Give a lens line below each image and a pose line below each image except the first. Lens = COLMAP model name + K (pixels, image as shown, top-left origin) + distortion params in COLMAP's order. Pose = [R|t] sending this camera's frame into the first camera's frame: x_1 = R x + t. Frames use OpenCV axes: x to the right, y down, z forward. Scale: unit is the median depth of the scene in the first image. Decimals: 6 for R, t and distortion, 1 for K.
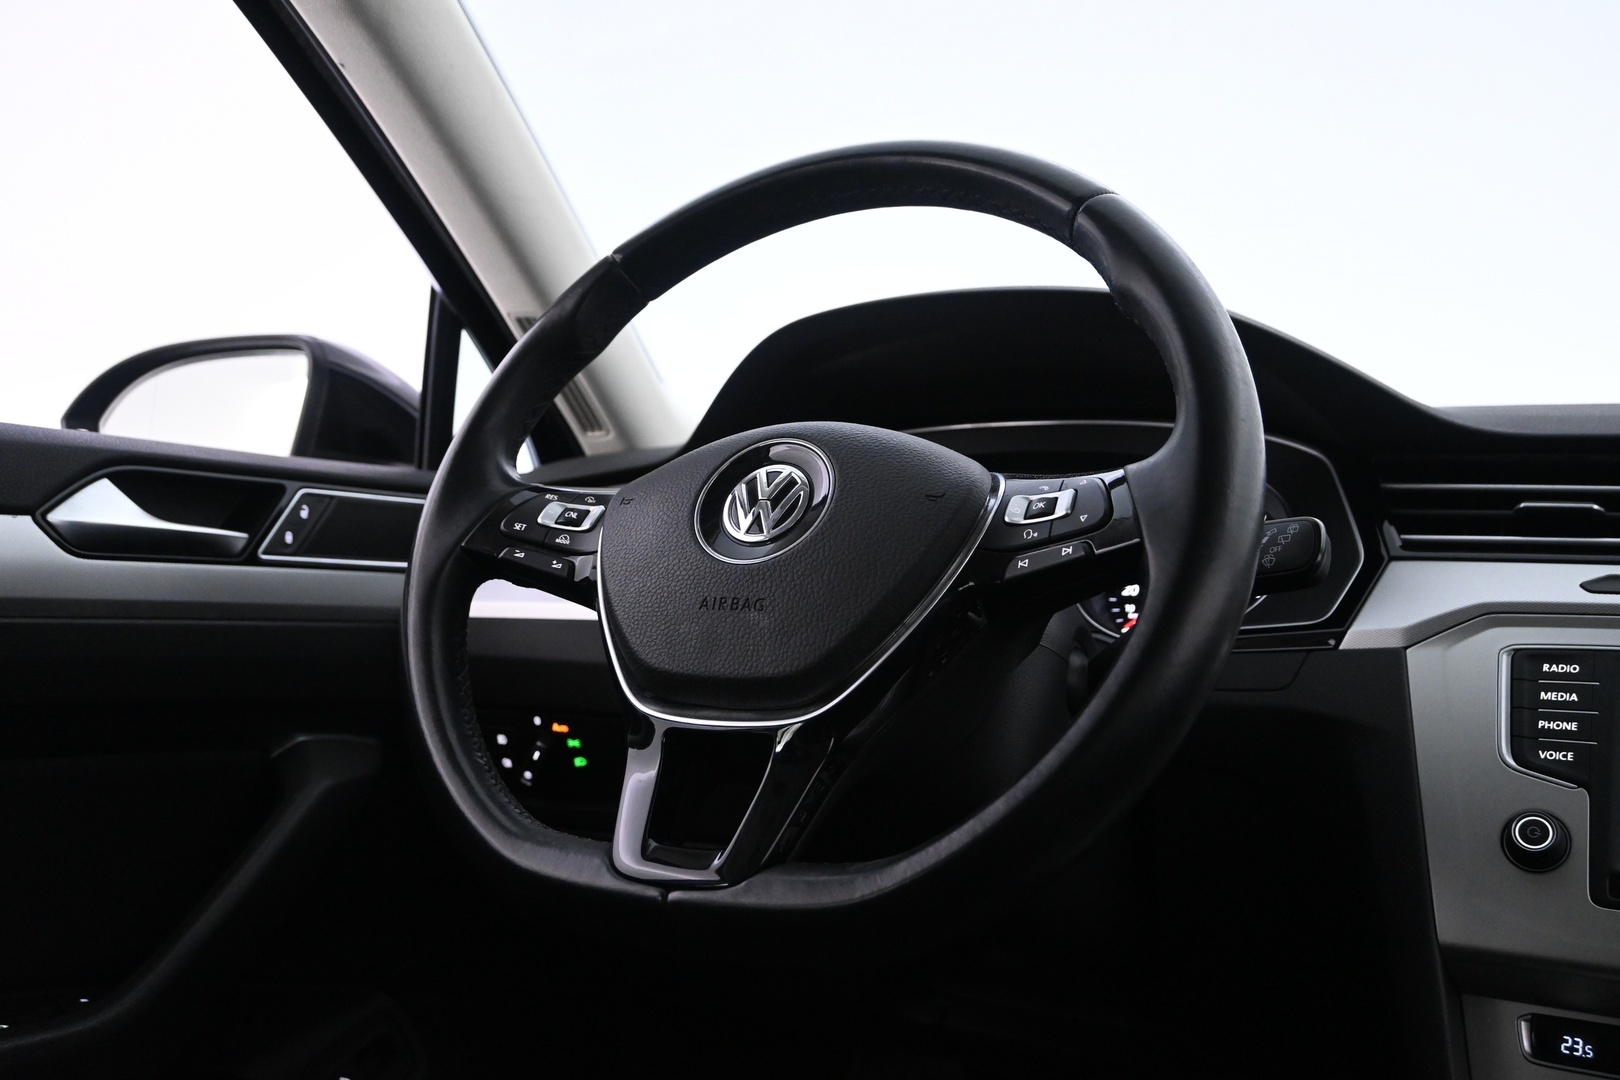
lens RADIAL K [[1478.7, 0, 812.4], [0, 1478.7, 540.6], [0, 0, 1]] dist [-0.002096, 0.000000]
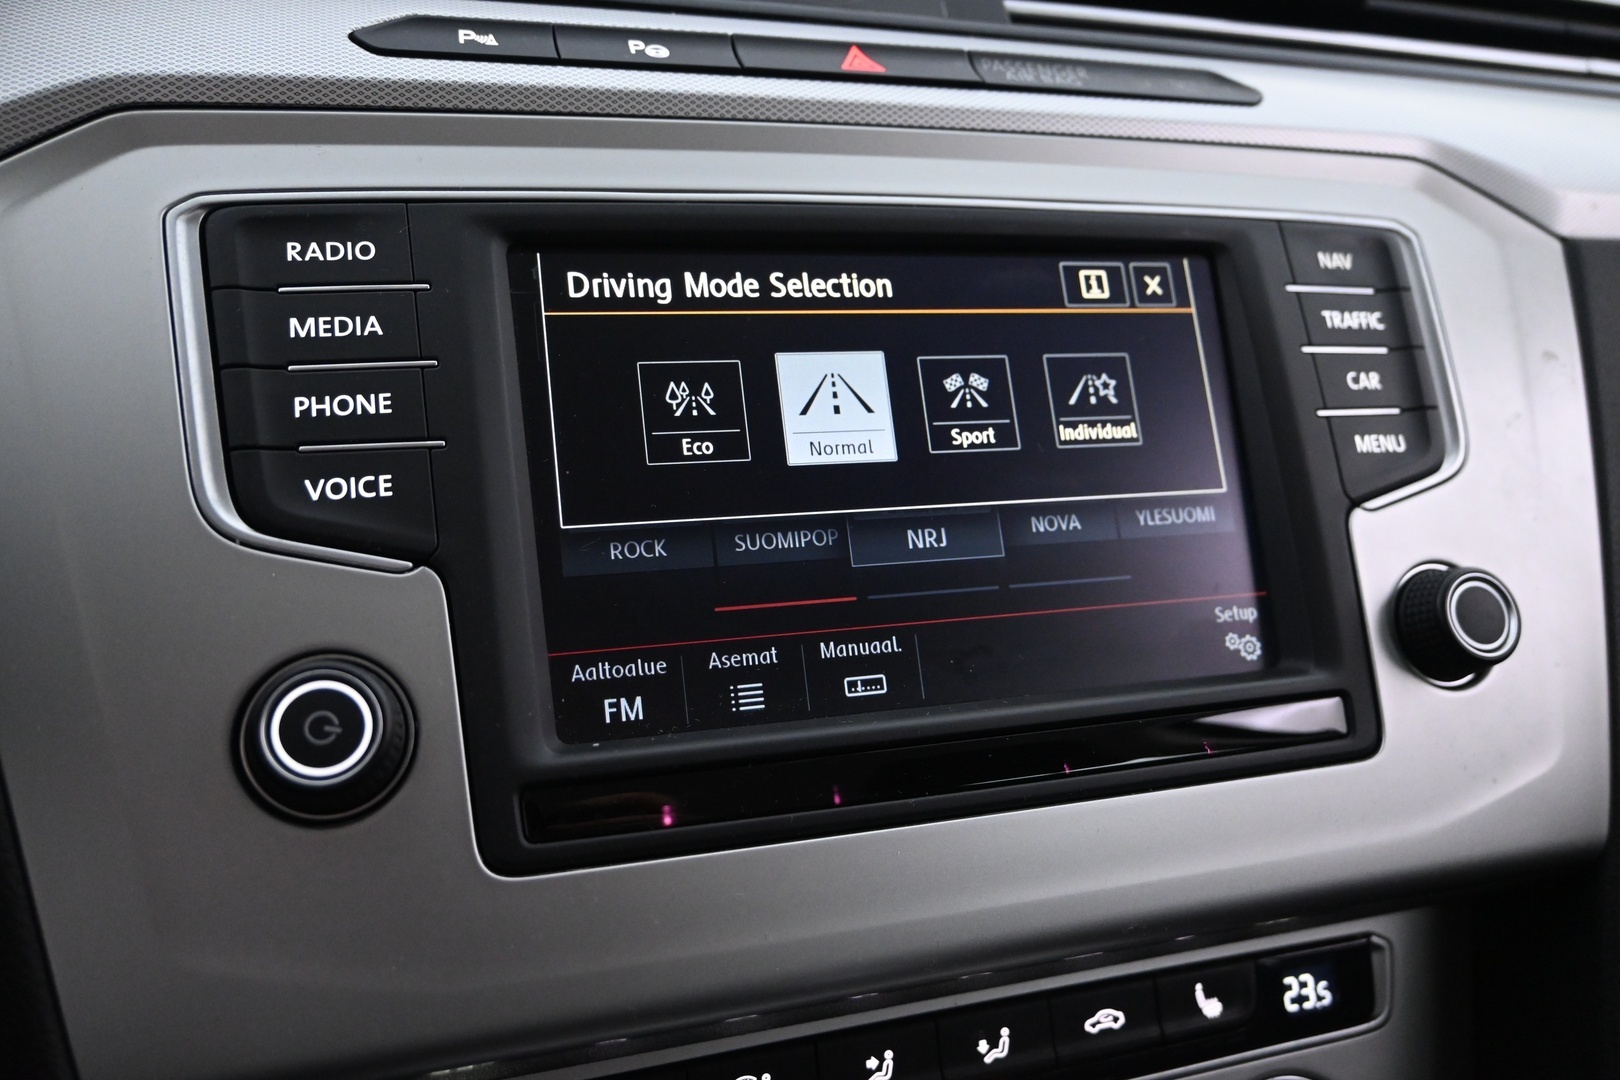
lens RADIAL K [[1279.2, 0, 809.1], [0, 1279.2, 545.8], [0, 0, 1]] dist [-0.003831, -0.012344]
pose [[0.646767, -0.216174, 0.731410, 0.335383], [-0.008828, 0.956805, 0.290597, 0.063621], [-0.762637, -0.194406, 0.616921, 0.701885]]
